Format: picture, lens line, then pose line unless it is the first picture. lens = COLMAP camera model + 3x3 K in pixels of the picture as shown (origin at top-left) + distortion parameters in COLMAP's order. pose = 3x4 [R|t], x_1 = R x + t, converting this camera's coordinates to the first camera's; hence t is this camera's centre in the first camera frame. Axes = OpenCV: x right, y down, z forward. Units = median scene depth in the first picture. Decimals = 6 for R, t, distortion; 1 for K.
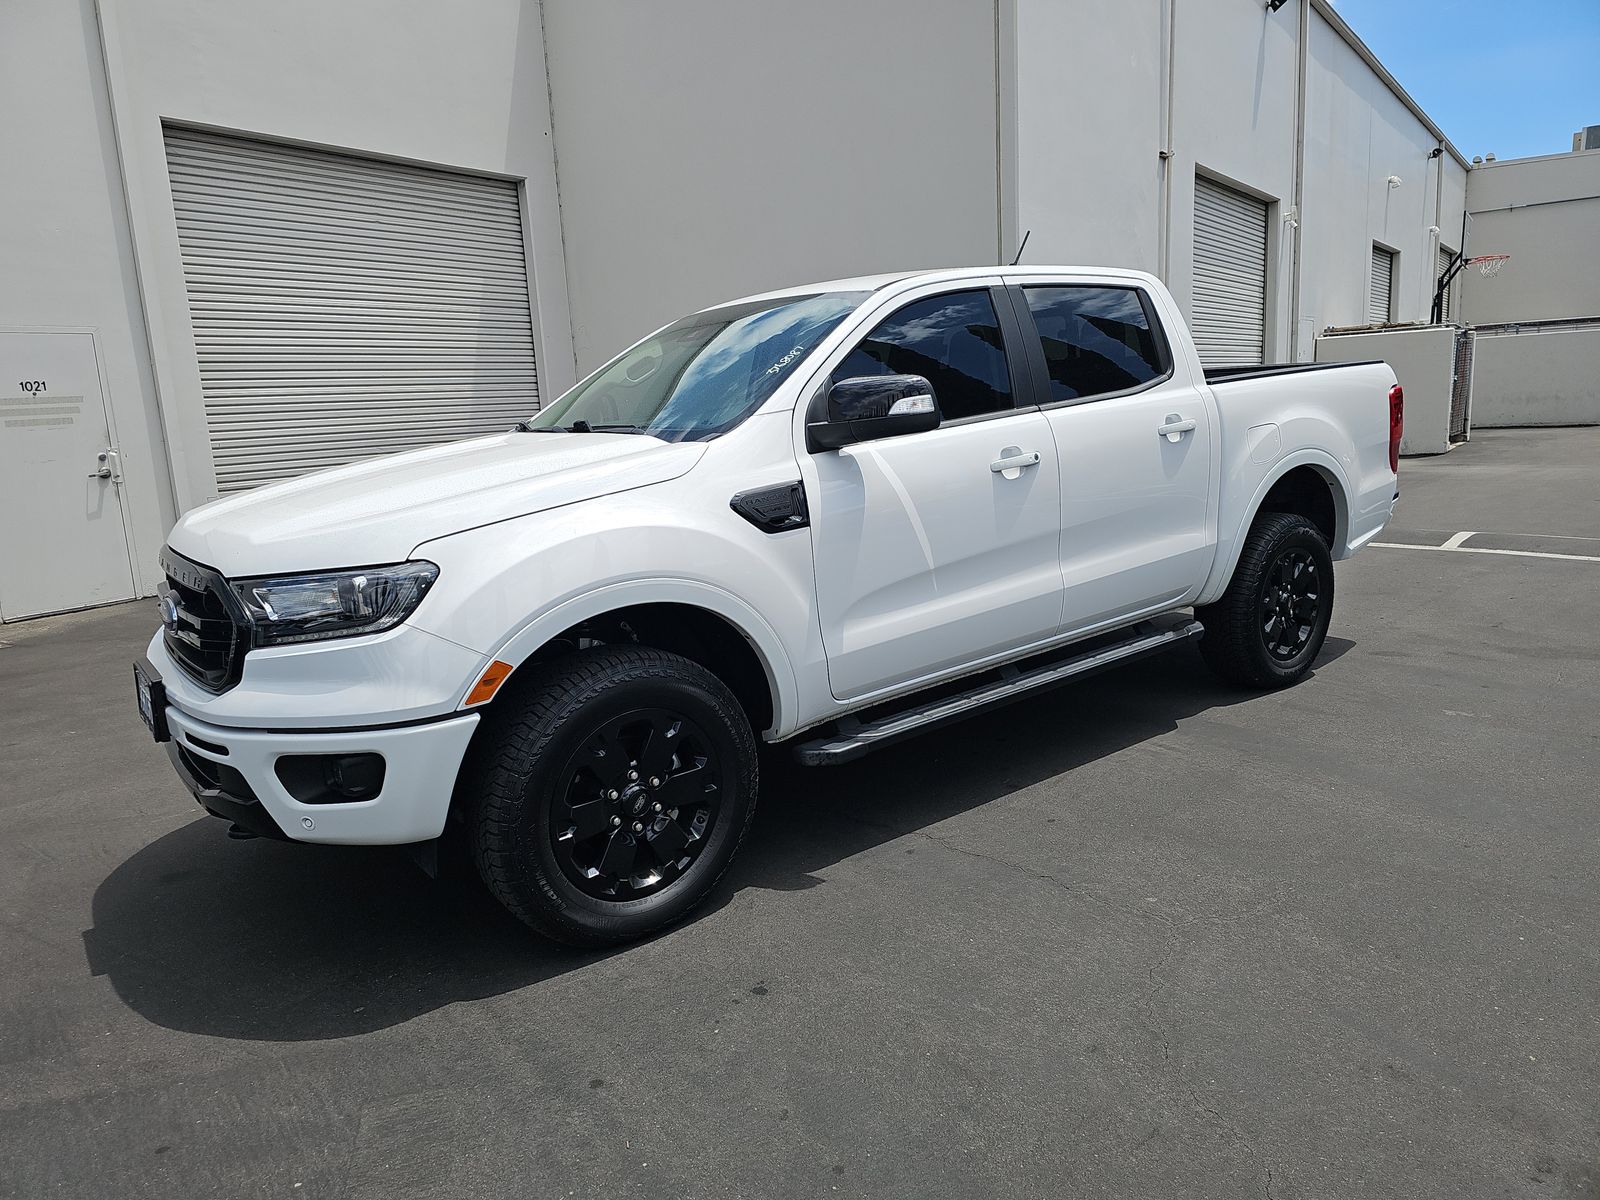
lens RADIAL K [[1065.5, 0, 784.7], [0, 1065.5, 599.4], [0, 0, 1]] dist [0.032041, -0.027150]
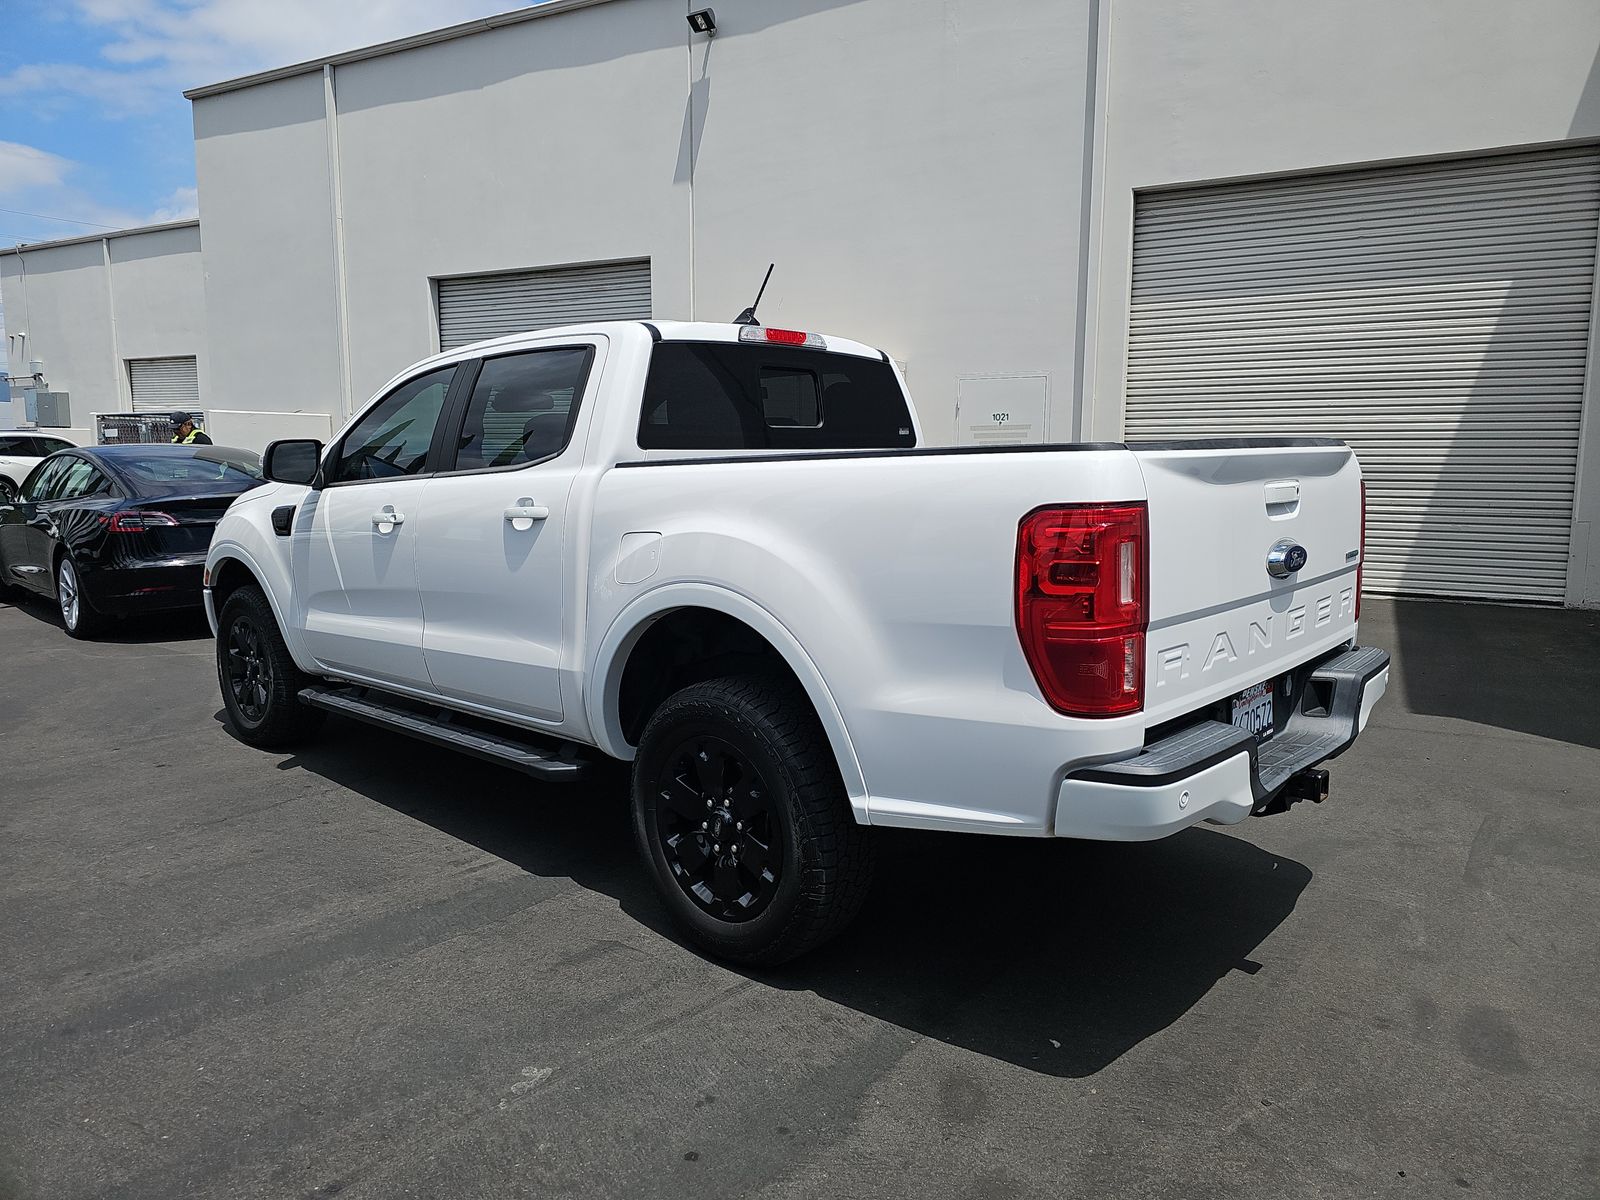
lens RADIAL K [[1065.5, 0, 815.3], [0, 1065.5, 596.0], [0, 0, 1]] dist [0.032041, -0.027150]
pose [[0.167334, 0.180181, -0.969296, 1.209972], [-0.187387, 0.971049, 0.148158, -0.260769], [0.967928, 0.156842, 0.196253, 1.053530]]
